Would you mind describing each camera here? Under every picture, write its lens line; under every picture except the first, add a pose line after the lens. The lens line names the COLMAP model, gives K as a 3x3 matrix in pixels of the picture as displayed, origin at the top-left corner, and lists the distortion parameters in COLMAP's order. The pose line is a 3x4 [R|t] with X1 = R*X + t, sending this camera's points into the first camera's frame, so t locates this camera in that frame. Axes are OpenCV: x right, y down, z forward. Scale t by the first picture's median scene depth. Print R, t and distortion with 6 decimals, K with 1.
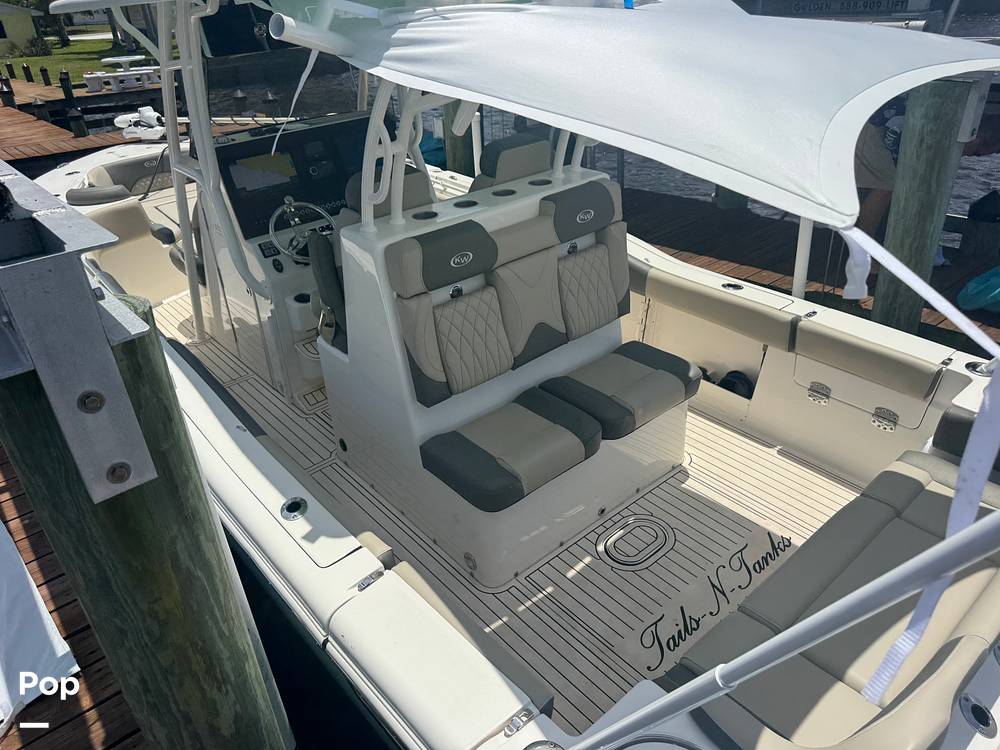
lens RADIAL K [[703.2, 0, 499.1], [0, 703.2, 358.5], [0, 0, 1]] dist [0.033570, -0.036329]
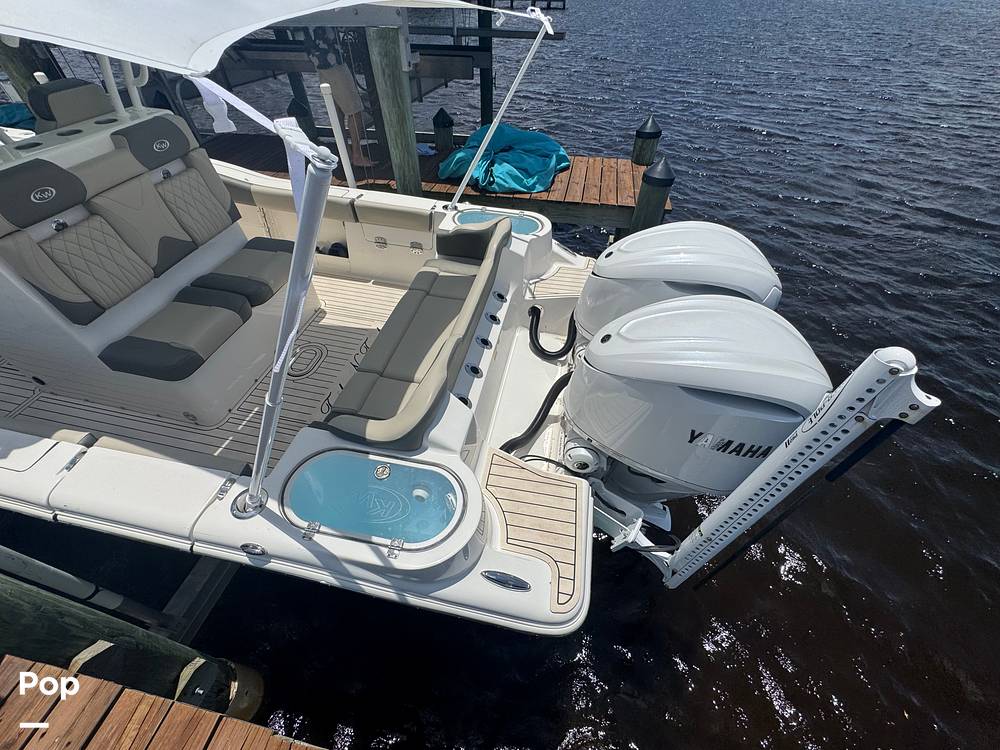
lens RADIAL K [[398.0, 0, 510.6], [0, 398.0, 367.1], [0, 0, 1]] dist [-0.014835, 0.001060]
pose [[0.783552, -0.384336, 0.488193, 0.121343], [0.231731, 0.909803, 0.344325, 0.071630], [-0.576496, -0.156667, 0.801940, -0.011074]]
